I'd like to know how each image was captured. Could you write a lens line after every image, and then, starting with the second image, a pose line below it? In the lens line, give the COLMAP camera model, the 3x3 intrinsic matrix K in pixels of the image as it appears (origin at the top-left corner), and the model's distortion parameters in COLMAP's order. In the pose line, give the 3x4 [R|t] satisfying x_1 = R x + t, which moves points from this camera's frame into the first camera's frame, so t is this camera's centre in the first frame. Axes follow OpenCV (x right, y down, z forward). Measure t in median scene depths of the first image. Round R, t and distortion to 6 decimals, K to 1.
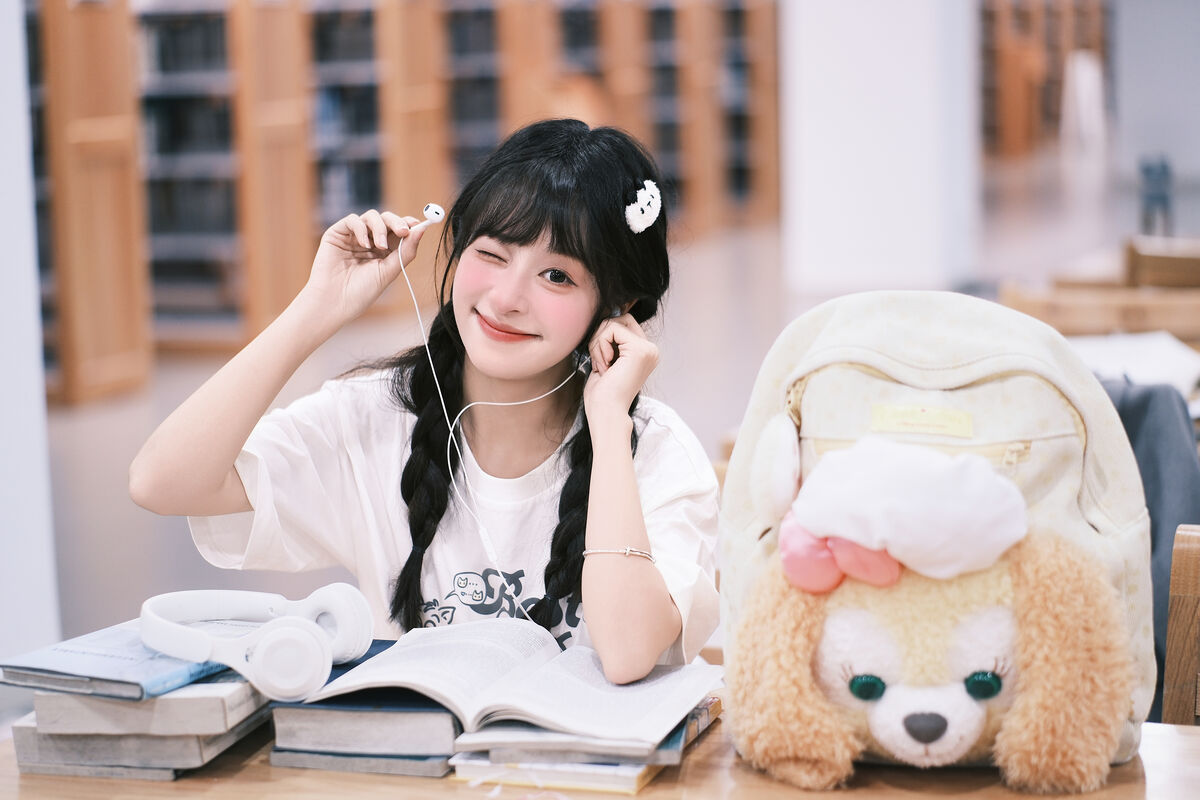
lens RADIAL K [[2730.4, 0, 596.2], [0, 2730.4, 400.3], [0, 0, 1]] dist [0.025203, 0.000000]
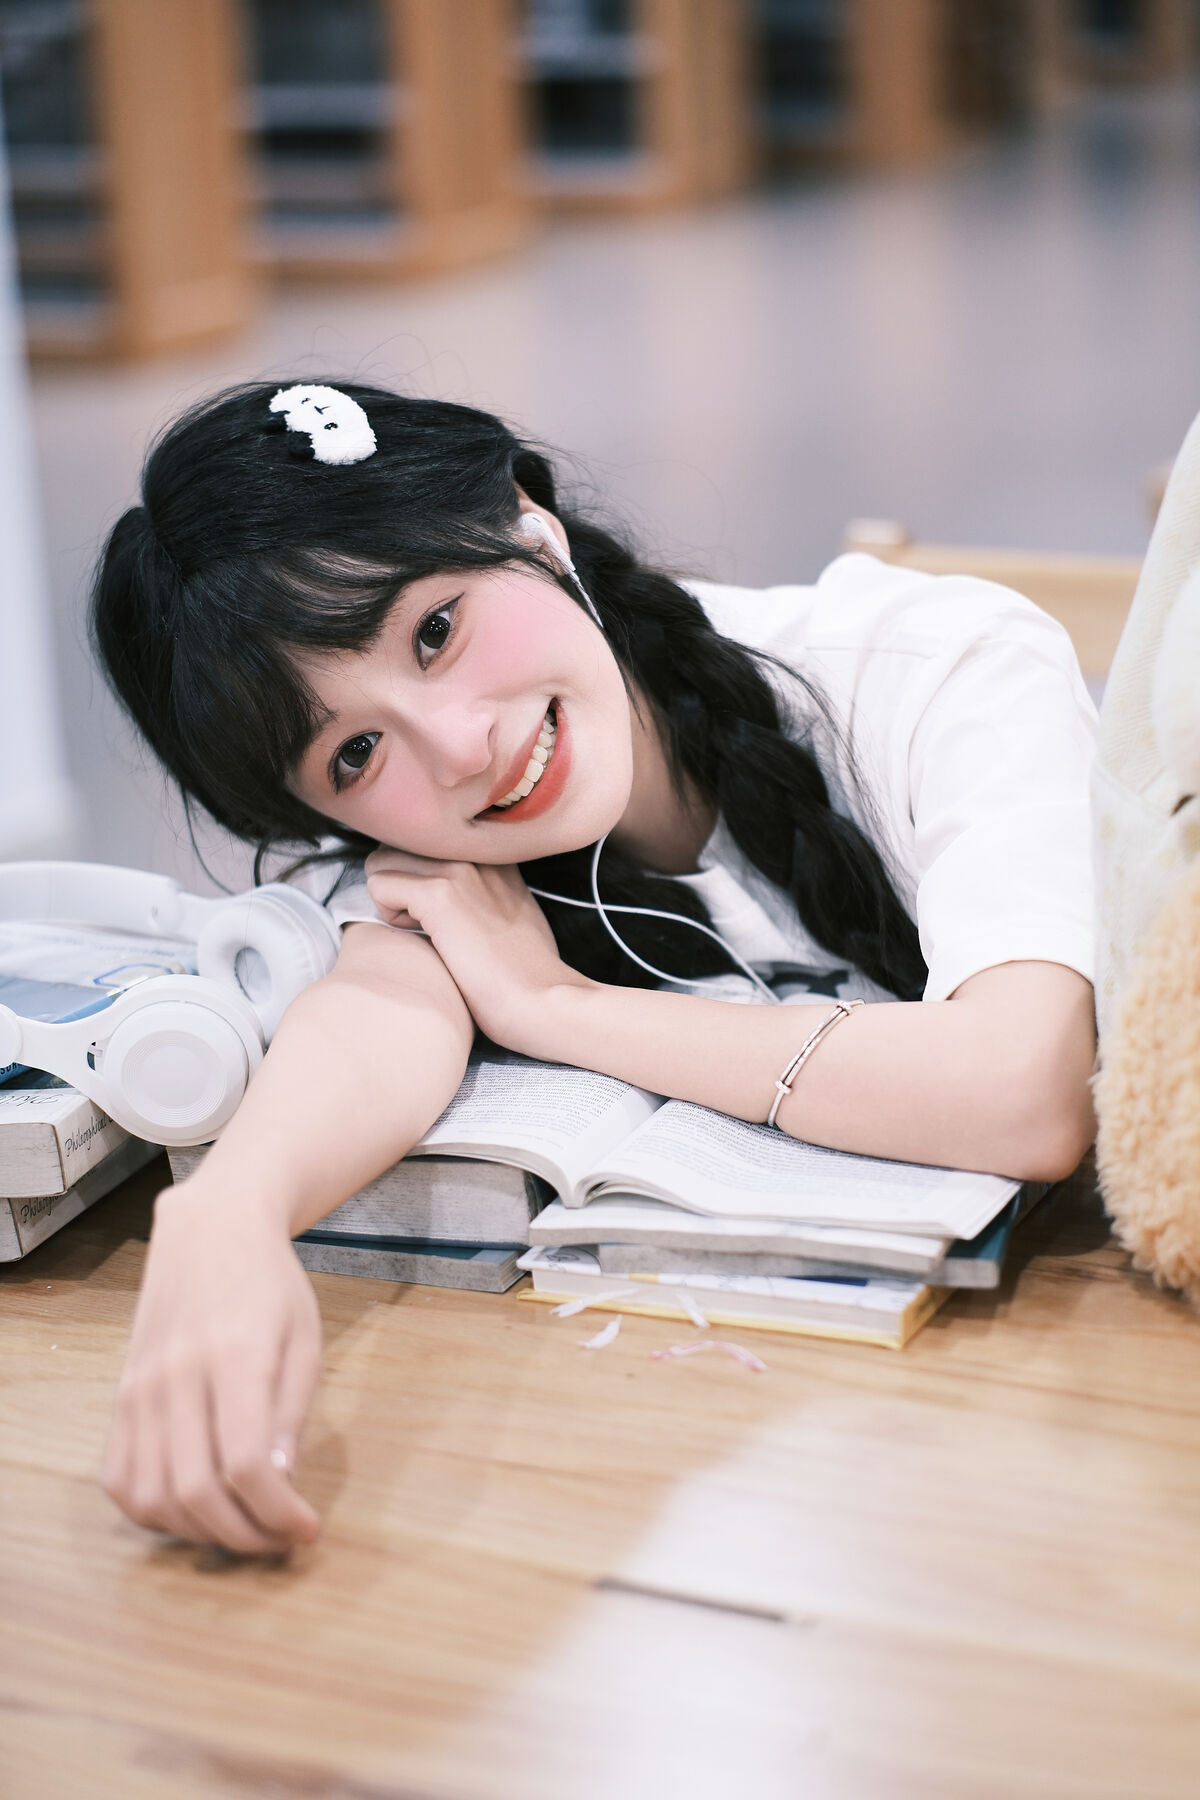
lens RADIAL K [[4095.6, 0, 601.4], [0, 4095.6, 907.3], [0, 0, 1]] dist [0.025203, 0.000000]
pose [[0.994496, 0.011030, -0.104189, 0.035675], [0.004029, 0.989681, 0.143233, -0.033367], [0.104693, -0.142865, 0.984189, 0.301775]]
